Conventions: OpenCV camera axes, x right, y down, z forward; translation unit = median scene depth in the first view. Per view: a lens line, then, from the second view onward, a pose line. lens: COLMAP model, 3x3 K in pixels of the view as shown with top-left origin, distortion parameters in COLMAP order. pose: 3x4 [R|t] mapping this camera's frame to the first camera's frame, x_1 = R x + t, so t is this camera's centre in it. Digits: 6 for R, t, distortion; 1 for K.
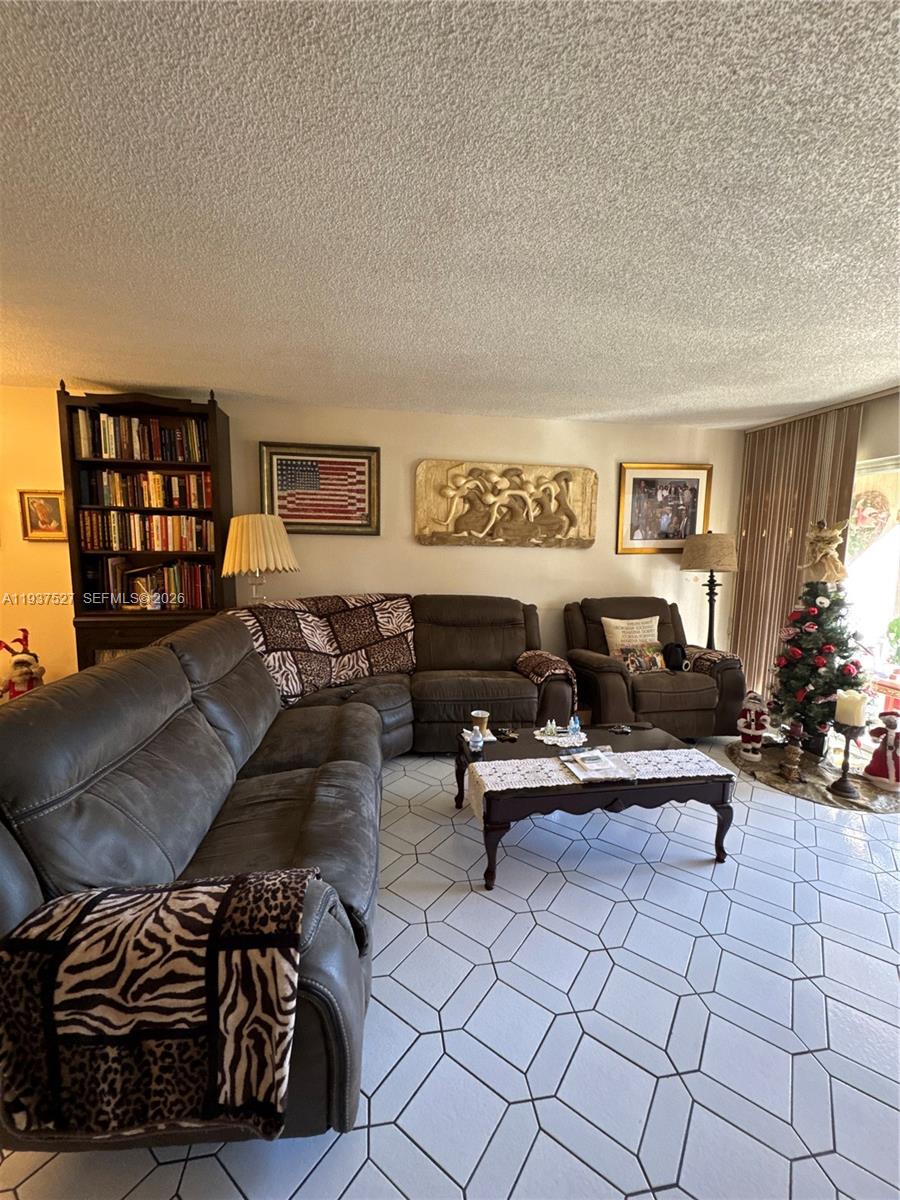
lens RADIAL K [[482.3, 0, 449.6], [0, 482.3, 599.7], [0, 0, 1]] dist [-0.004026, 0.000961]
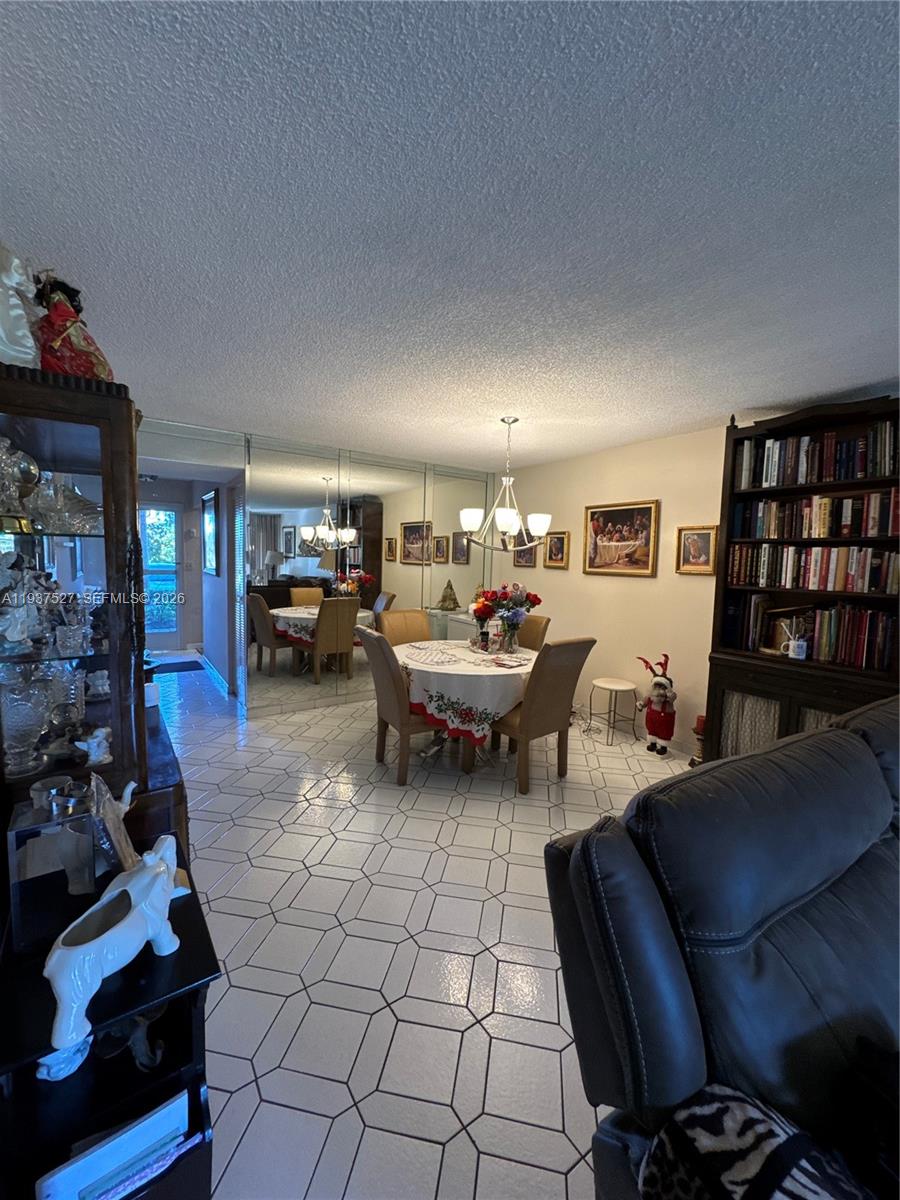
lens RADIAL K [[482.3, 0, 450.2], [0, 482.3, 598.4], [0, 0, 1]] dist [-0.004026, 0.000961]
pose [[0.431843, 0.068039, -0.899379, -0.126249], [-0.125892, 0.991937, 0.014593, -0.019201], [0.893120, 0.106922, 0.436927, 0.077505]]
